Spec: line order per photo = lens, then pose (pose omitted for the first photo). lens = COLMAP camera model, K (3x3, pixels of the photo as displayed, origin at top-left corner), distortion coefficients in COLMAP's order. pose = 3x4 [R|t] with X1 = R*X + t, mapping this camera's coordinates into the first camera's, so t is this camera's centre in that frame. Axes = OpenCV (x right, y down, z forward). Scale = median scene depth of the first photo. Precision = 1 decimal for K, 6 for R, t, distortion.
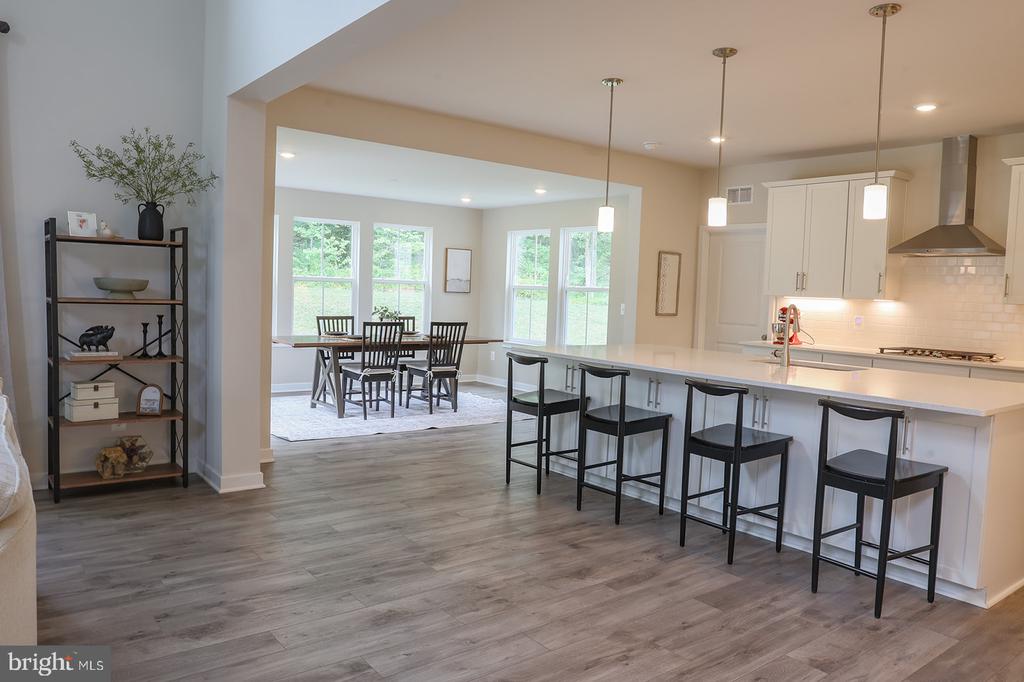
lens RADIAL K [[741.2, 0, 511.6], [0, 741.2, 344.8], [0, 0, 1]] dist [-0.108310, 0.085597]
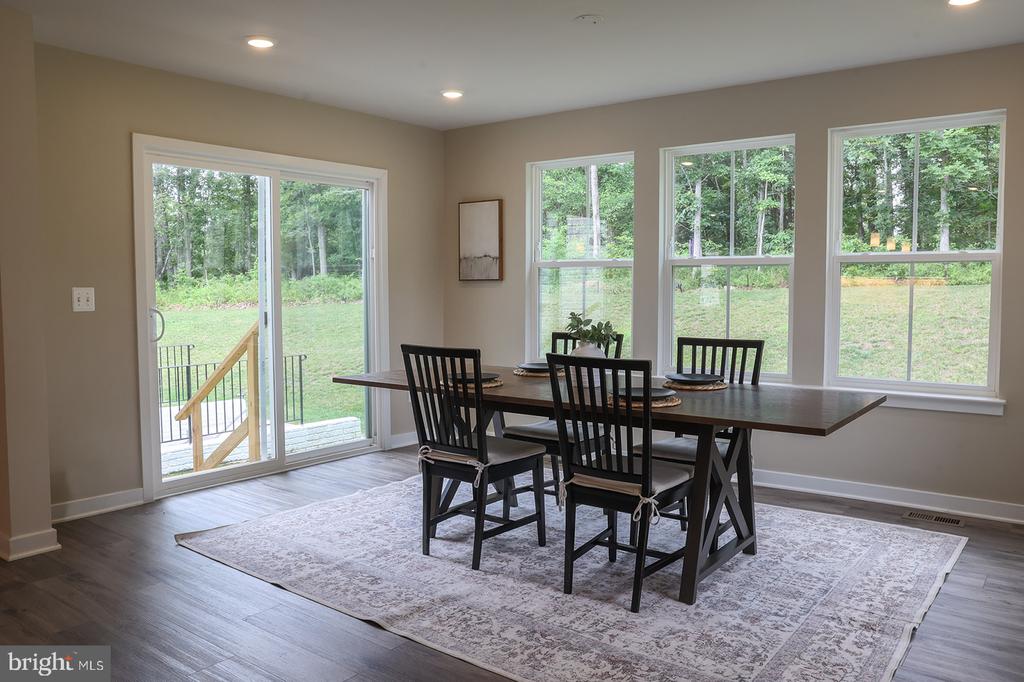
lens RADIAL K [[760.4, 0, 512.0], [0, 760.4, 341.0], [0, 0, 1]] dist [-0.117798, 0.105059]
pose [[0.264017, 0.034569, -0.963898, 0.311197], [-0.060916, 0.997960, 0.019105, -0.052752], [0.962592, 0.053673, 0.265584, 1.074730]]
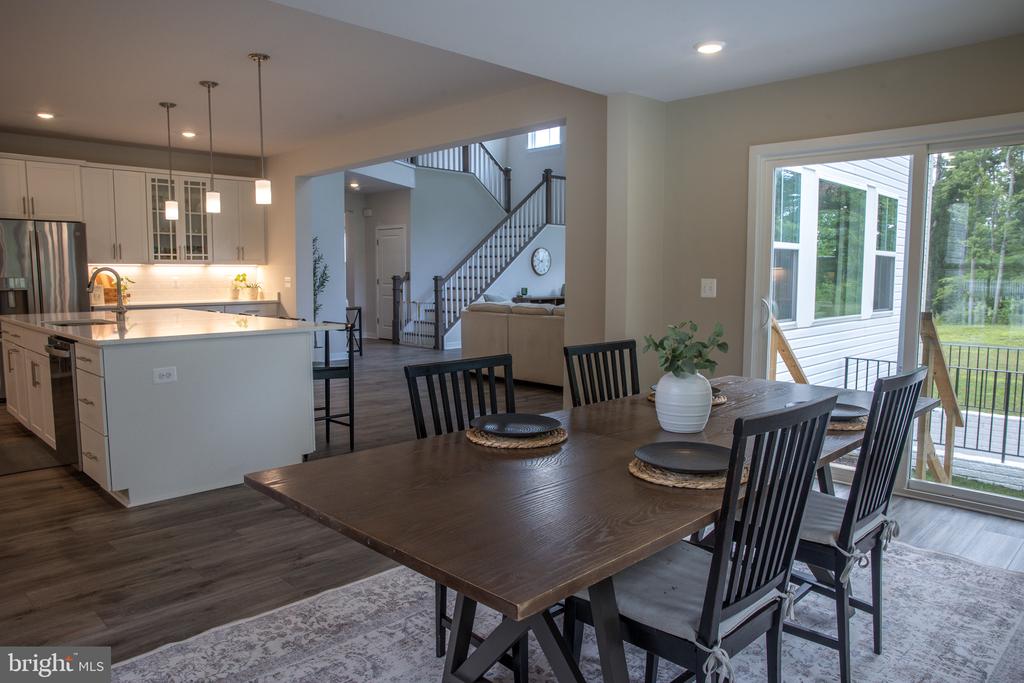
lens RADIAL K [[700.3, 0, 514.2], [0, 700.3, 346.0], [0, 0, 1]] dist [-0.123958, 0.097363]
pose [[-0.990819, -0.026218, -0.132632, -0.078891], [-0.048828, 0.984195, 0.170221, -0.108788], [0.126073, 0.175134, -0.976439, 1.594329]]
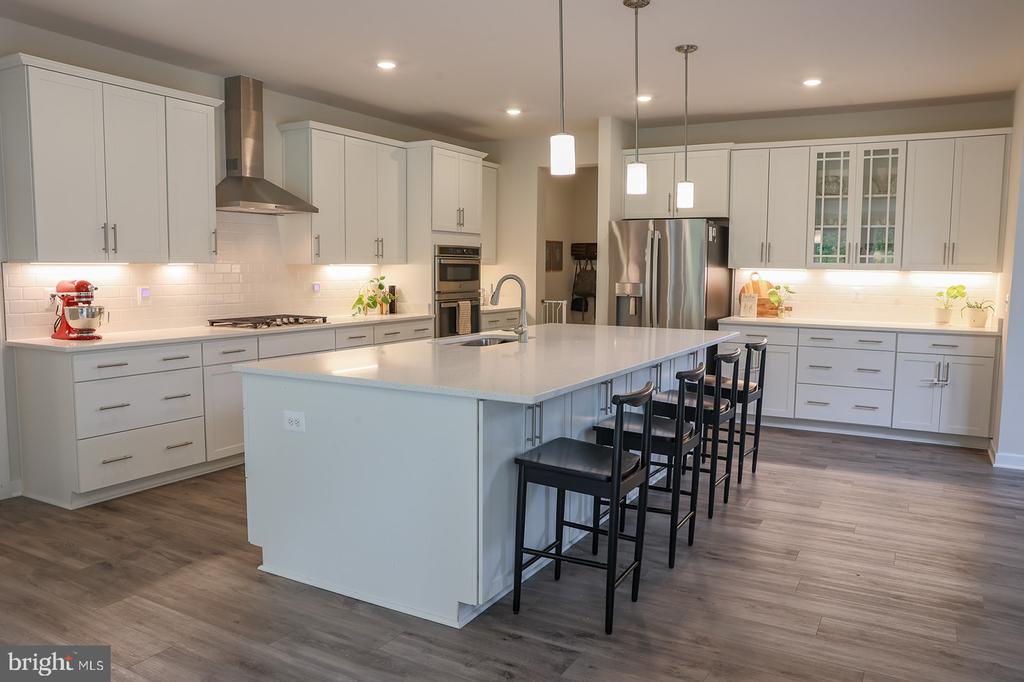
lens RADIAL K [[741.2, 0, 511.6], [0, 741.2, 344.8], [0, 0, 1]] dist [-0.108310, 0.085597]
pose [[-0.385276, -0.133954, 0.913027, -0.354201], [0.045200, 0.985481, 0.163658, -0.090393], [-0.921694, 0.104322, -0.373628, 1.013843]]
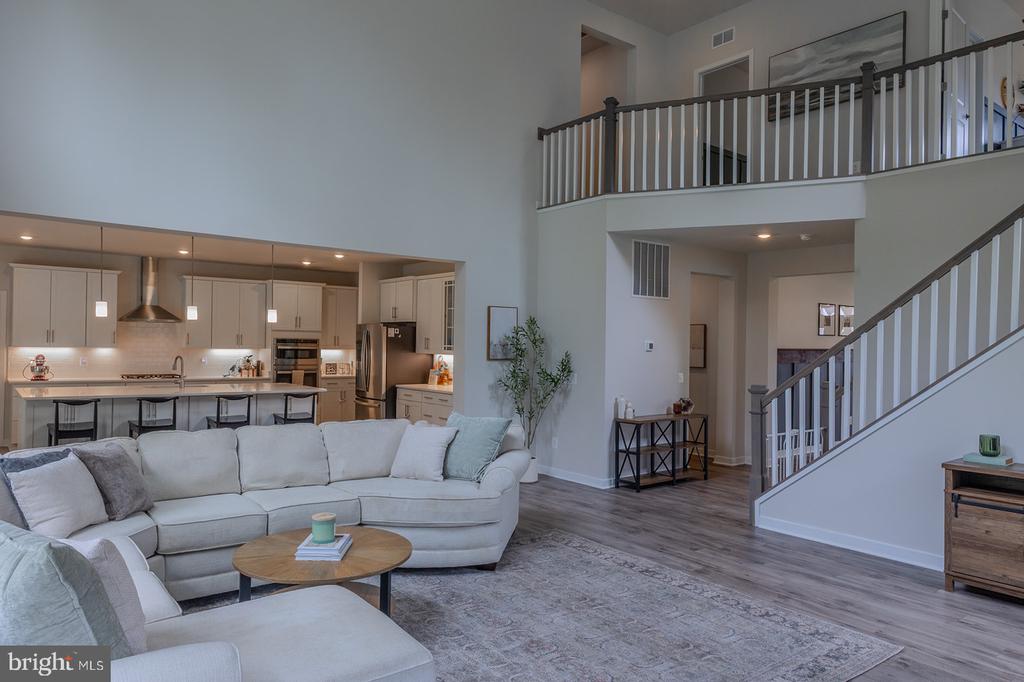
lens RADIAL K [[688.9, 0, 512.0], [0, 688.9, 341.0], [0, 0, 1]] dist [-0.000206, 0.004858]
pose [[-0.005692, -0.034179, 0.999400, -1.082719], [0.053926, 0.997951, 0.034437, -0.082612], [-0.998529, 0.054090, -0.003837, 0.093902]]
